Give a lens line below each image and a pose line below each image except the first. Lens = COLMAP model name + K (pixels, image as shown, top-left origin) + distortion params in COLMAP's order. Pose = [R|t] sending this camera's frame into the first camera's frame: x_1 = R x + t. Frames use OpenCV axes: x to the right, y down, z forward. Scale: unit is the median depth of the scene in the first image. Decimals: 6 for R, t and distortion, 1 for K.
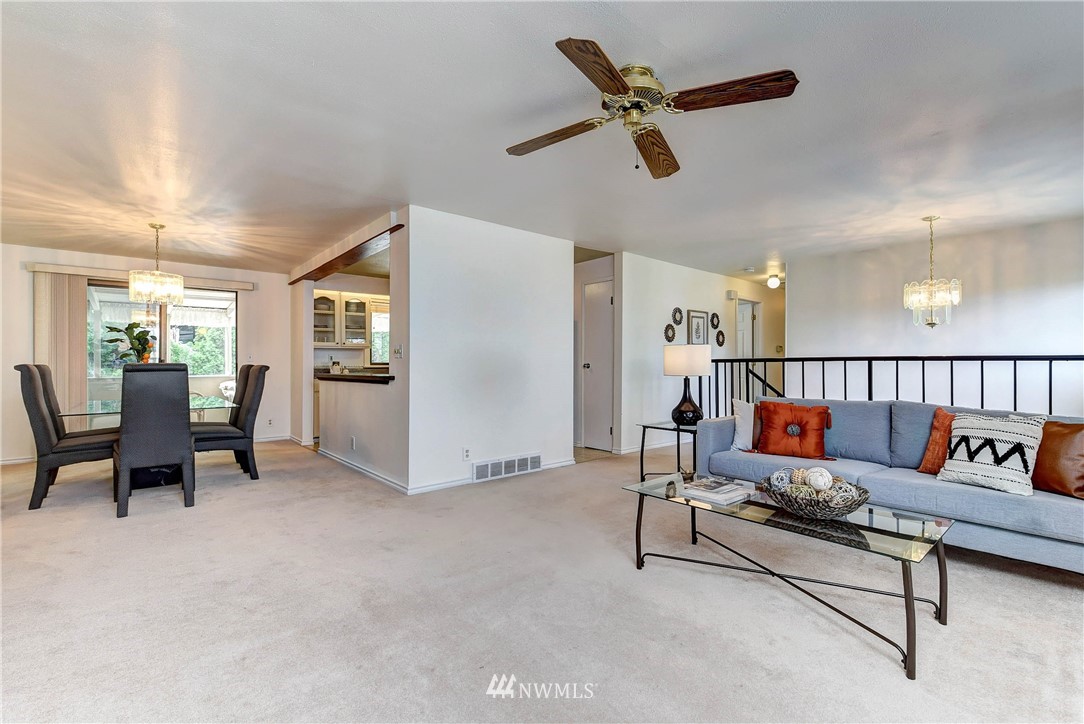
lens RADIAL K [[481.5, 0, 535.2], [0, 481.5, 361.2], [0, 0, 1]] dist [0.000136, -0.000208]
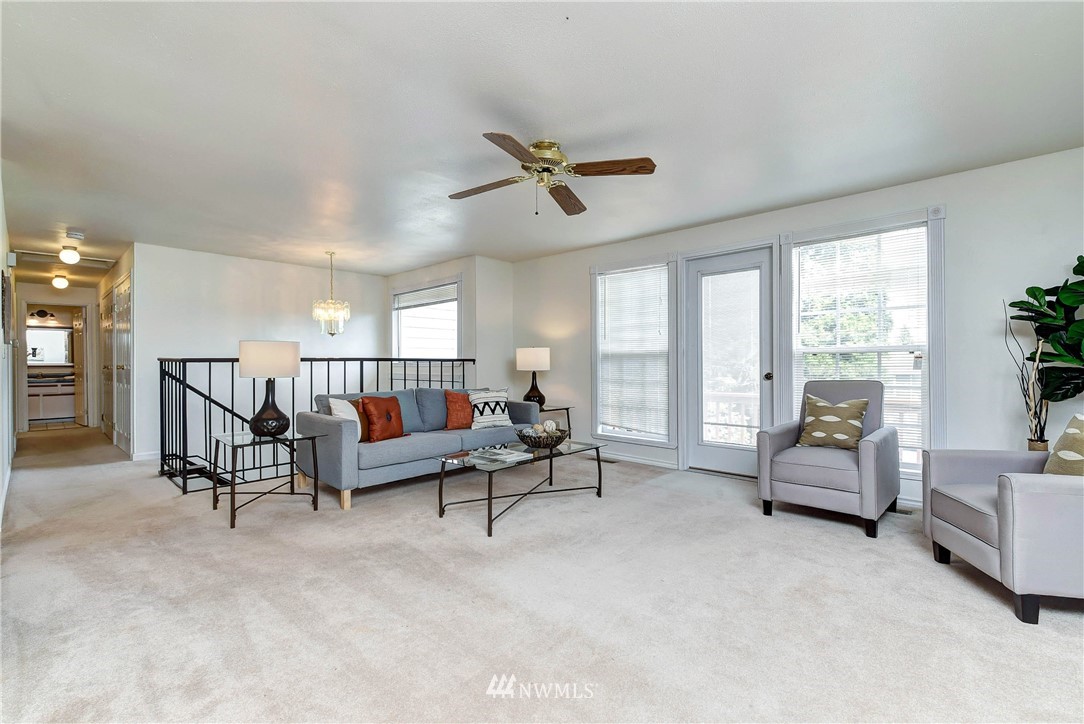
lens RADIAL K [[481.5, 0, 543.0], [0, 481.5, 363.3], [0, 0, 1]] dist [0.000136, -0.000208]
pose [[-0.141473, 0.002673, 0.989939, -0.587785], [0.001280, 0.999996, -0.002517, 0.008305], [-0.989941, 0.000911, -0.141476, 0.645688]]
